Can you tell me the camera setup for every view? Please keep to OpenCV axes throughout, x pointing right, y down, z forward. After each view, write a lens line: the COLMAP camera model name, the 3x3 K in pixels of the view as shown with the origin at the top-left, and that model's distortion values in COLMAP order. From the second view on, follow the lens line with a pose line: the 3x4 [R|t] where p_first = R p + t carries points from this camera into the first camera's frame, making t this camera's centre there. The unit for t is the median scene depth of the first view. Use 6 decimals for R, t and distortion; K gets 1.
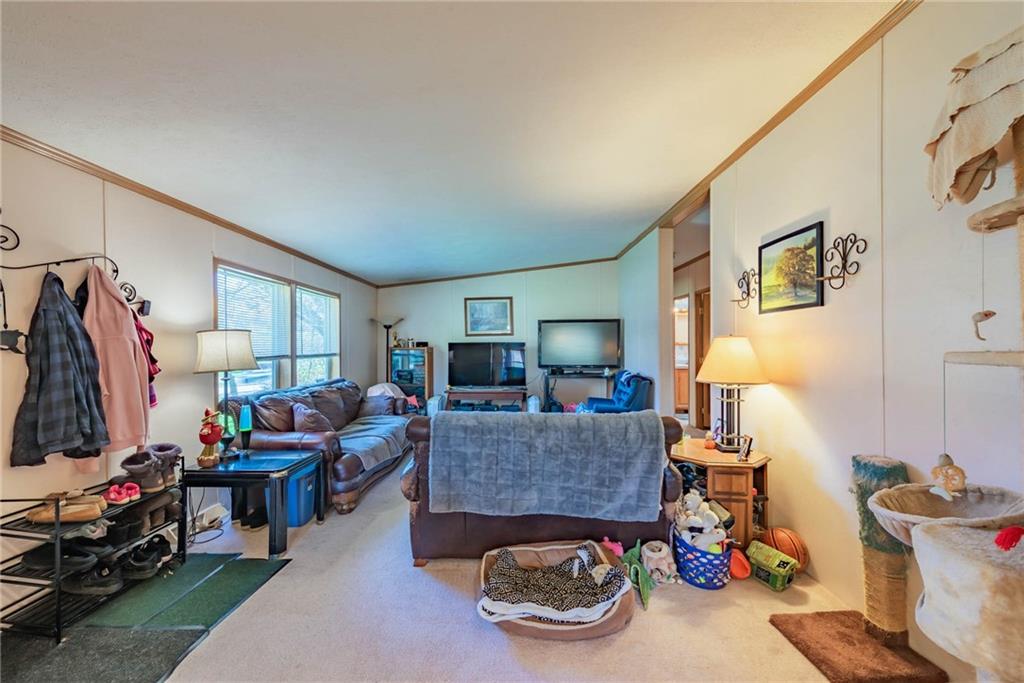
lens RADIAL K [[417.2, 0, 507.7], [0, 417.2, 341.9], [0, 0, 1]] dist [0.023322, -0.002211]
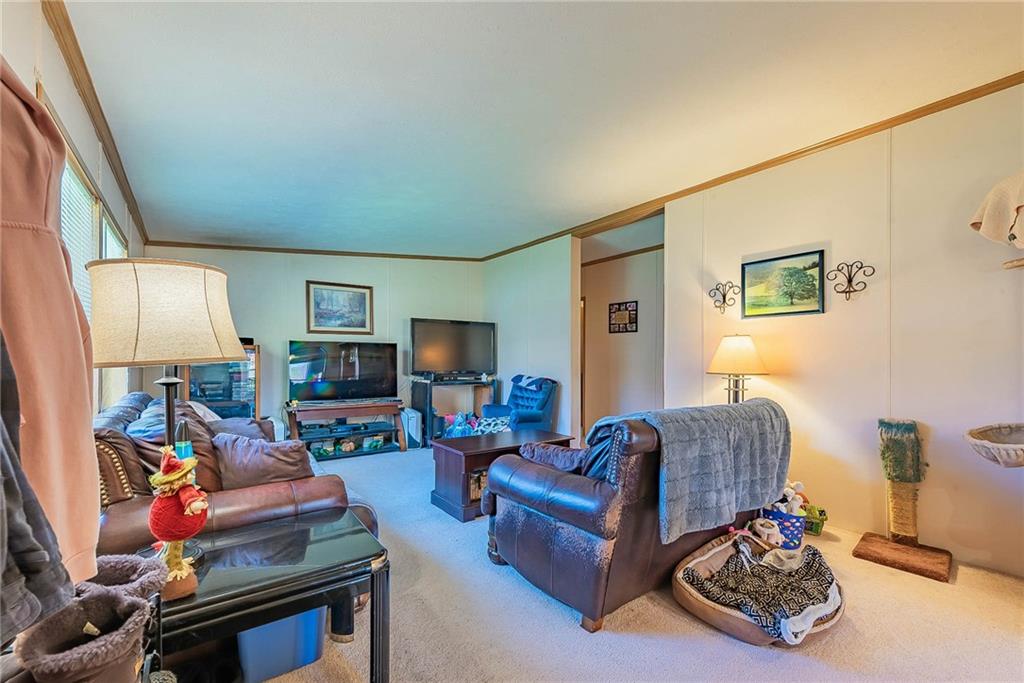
lens RADIAL K [[417.2, 0, 527.1], [0, 417.2, 359.3], [0, 0, 1]] dist [0.023322, -0.002211]
pose [[0.769039, 0.010009, 0.639124, -0.636951], [-0.016087, 0.999864, 0.003698, 0.054263], [-0.638999, -0.013126, 0.769095, 0.440711]]
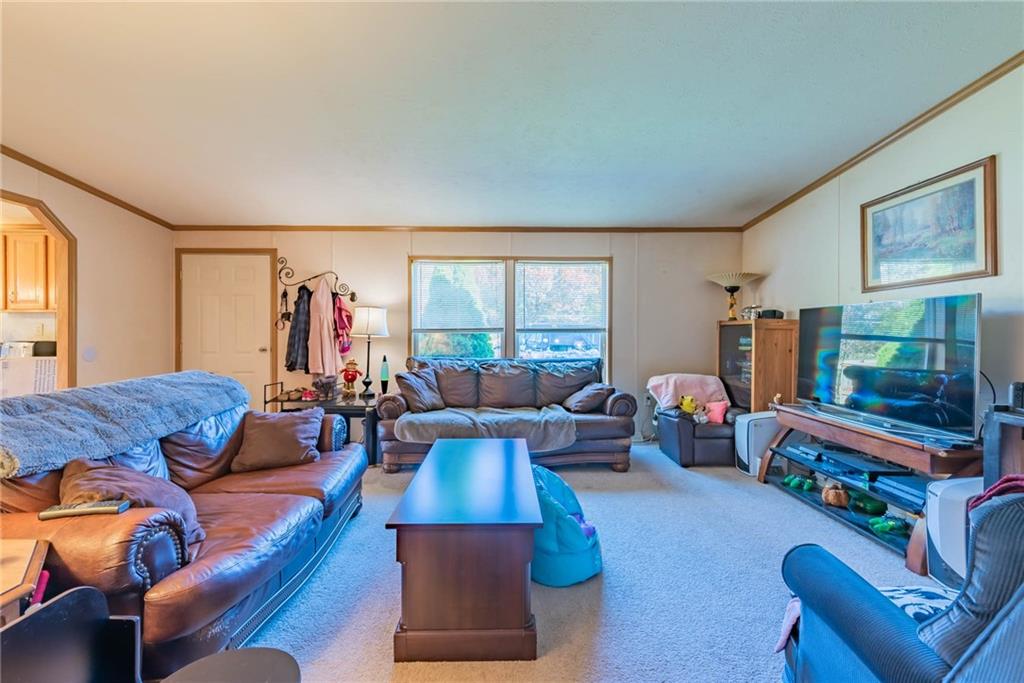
lens RADIAL K [[417.2, 0, 505.1], [0, 417.2, 333.6], [0, 0, 1]] dist [0.023322, -0.002211]
pose [[0.016190, 0.003891, -0.999861, 0.780966], [0.004974, 0.999980, 0.003972, 0.059990], [0.999857, -0.005037, 0.016171, 1.437466]]
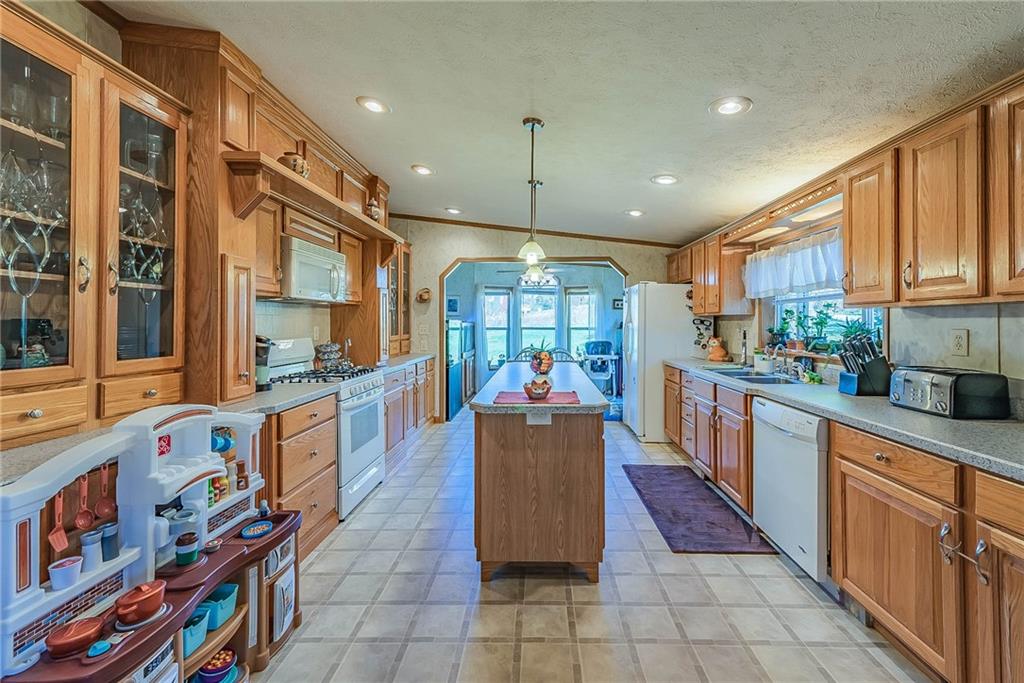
lens RADIAL K [[417.2, 0, 532.3], [0, 417.2, 319.9], [0, 0, 1]] dist [0.023322, -0.002211]
pose [[-0.999946, 0.007227, -0.007458, -0.107653], [0.007319, 0.999897, -0.012379, 0.007997], [0.007368, -0.012433, -0.999896, 0.445665]]
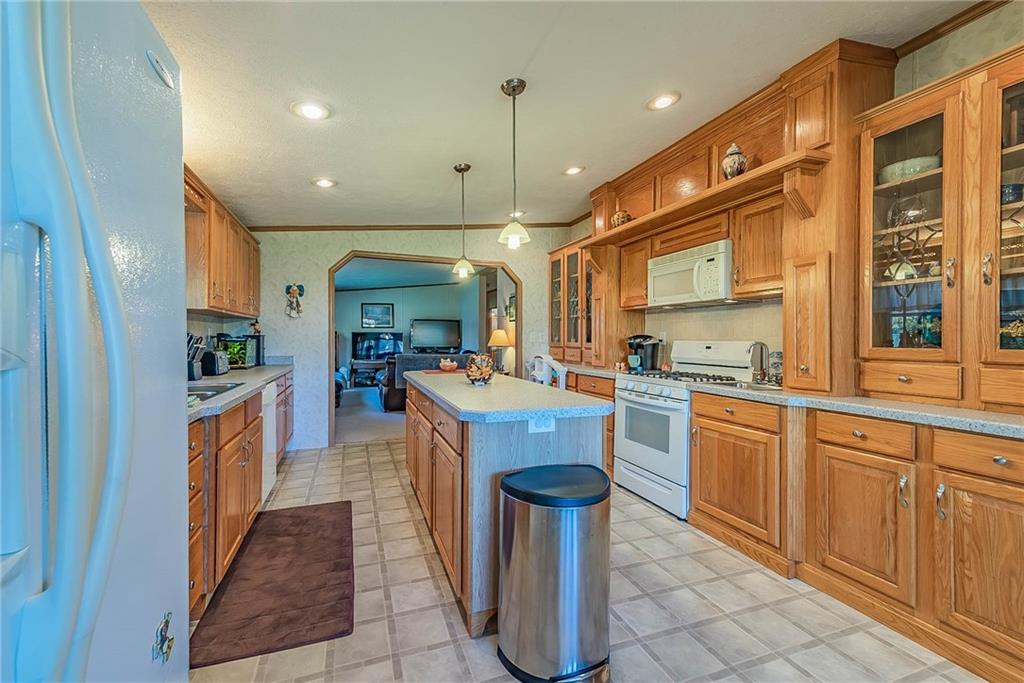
lens RADIAL K [[417.2, 0, 508.8], [0, 417.2, 341.3], [0, 0, 1]] dist [0.023322, -0.002211]
pose [[0.927023, 0.009888, 0.374873, -0.409994], [-0.013417, 0.999887, 0.006806, 0.039326], [-0.374763, -0.011339, 0.927051, -1.463689]]
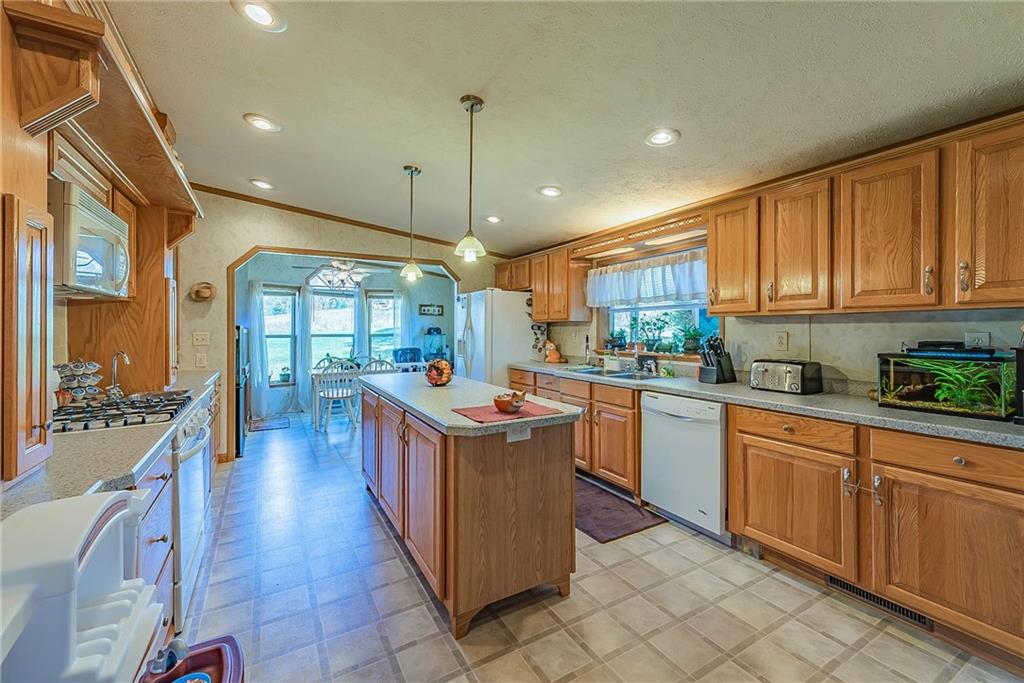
lens RADIAL K [[417.2, 0, 504.3], [0, 417.2, 327.1], [0, 0, 1]] dist [0.023322, -0.002211]
pose [[-0.857460, 0.008127, -0.514486, 0.227103], [0.012202, 0.999915, -0.004541, 0.005488], [0.514406, -0.010171, -0.857487, 0.272061]]
